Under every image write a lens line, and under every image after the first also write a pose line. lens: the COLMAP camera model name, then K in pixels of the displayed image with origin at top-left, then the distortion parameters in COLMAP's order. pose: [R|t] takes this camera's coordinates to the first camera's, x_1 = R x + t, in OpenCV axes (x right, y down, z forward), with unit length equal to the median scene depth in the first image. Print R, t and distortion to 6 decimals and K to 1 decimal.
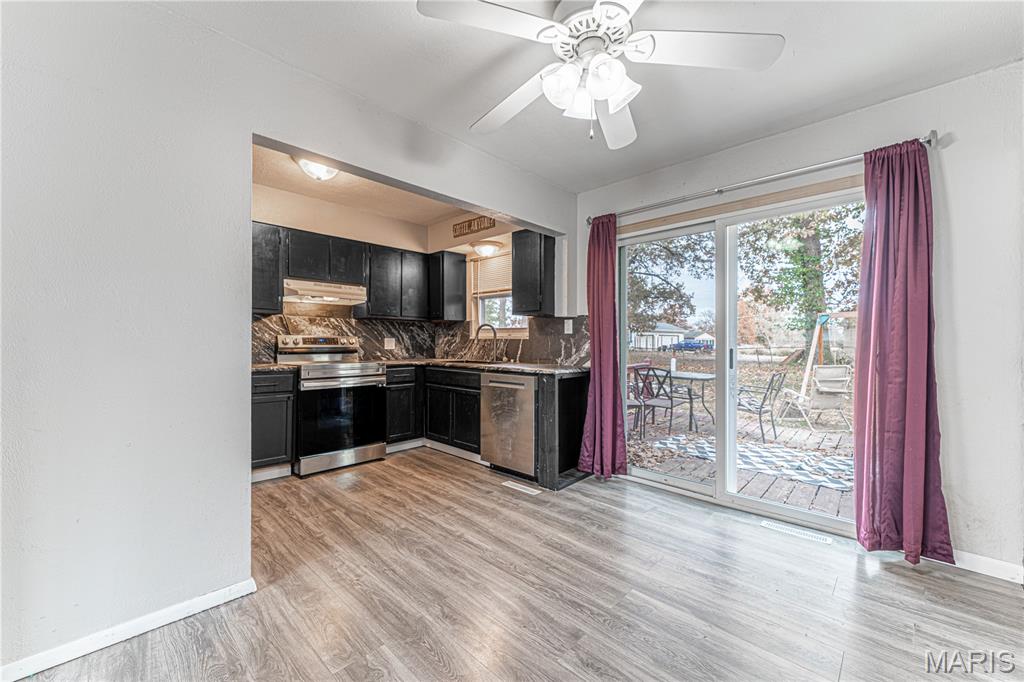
lens RADIAL K [[403.8, 0, 512.0], [0, 403.8, 341.0], [0, 0, 1]] dist [0.001706, -0.000251]
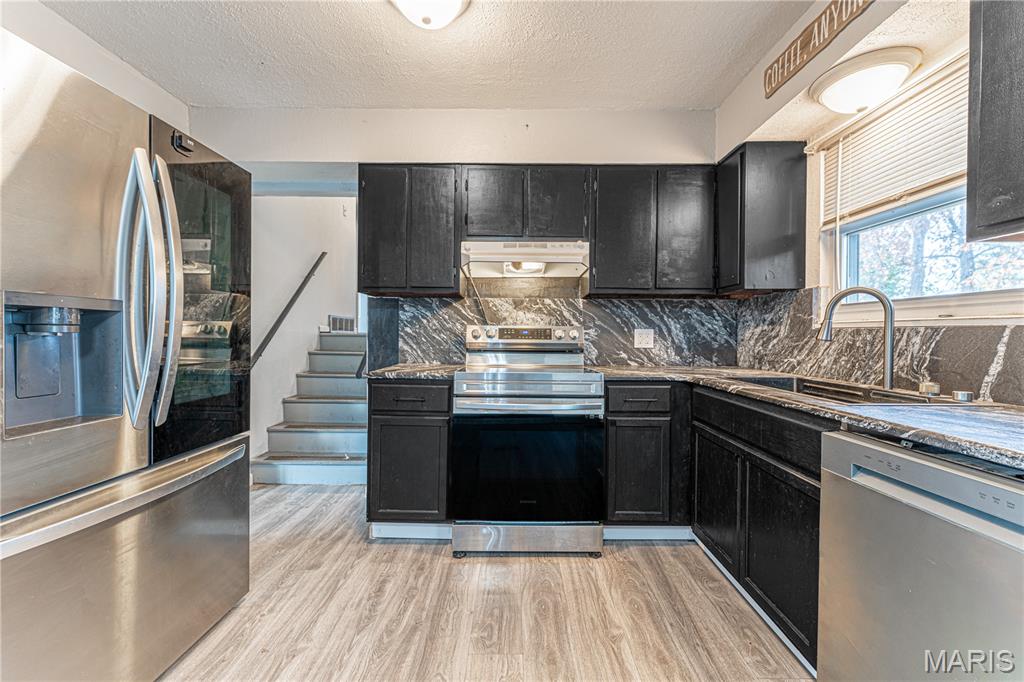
lens RADIAL K [[403.8, 0, 512.0], [0, 403.8, 341.0], [0, 0, 1]] dist [0.001706, -0.000251]
pose [[0.691576, 0.010874, -0.722222, -0.015096], [-0.001627, 0.999908, 0.013497, 0.003345], [0.722302, -0.008159, 0.691530, 0.554781]]
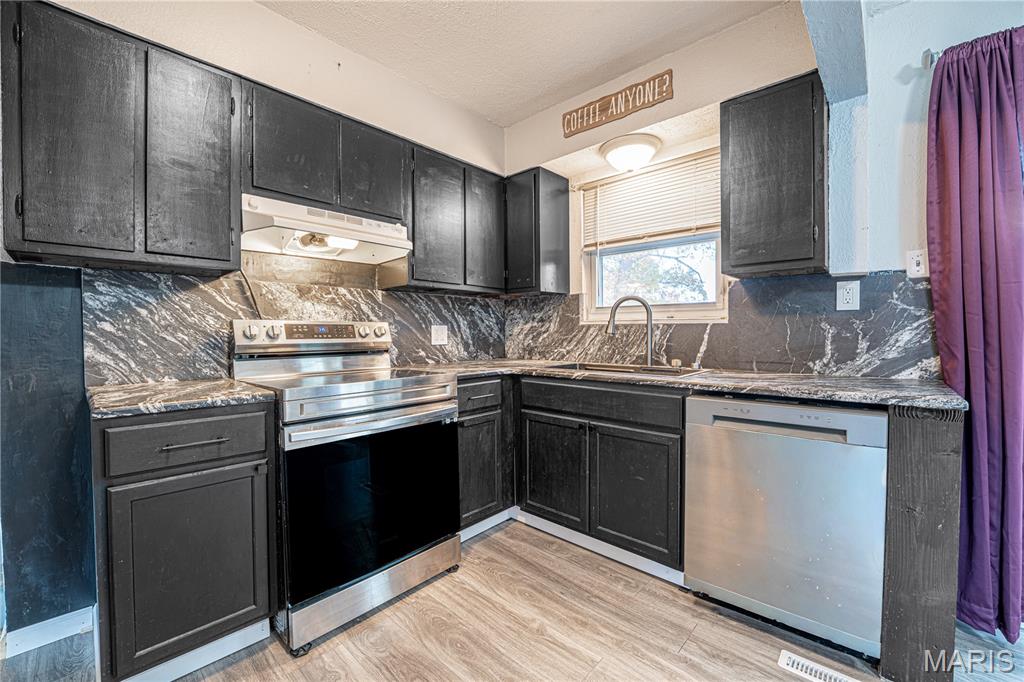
lens RADIAL K [[413.4, 0, 512.0], [0, 413.4, 341.0], [0, 0, 1]] dist [-0.026898, -0.000150]
pose [[0.999650, -0.011007, 0.024046, -0.260094], [0.010434, 0.999662, 0.023818, 0.002732], [-0.024300, -0.023559, 0.999427, 0.502998]]
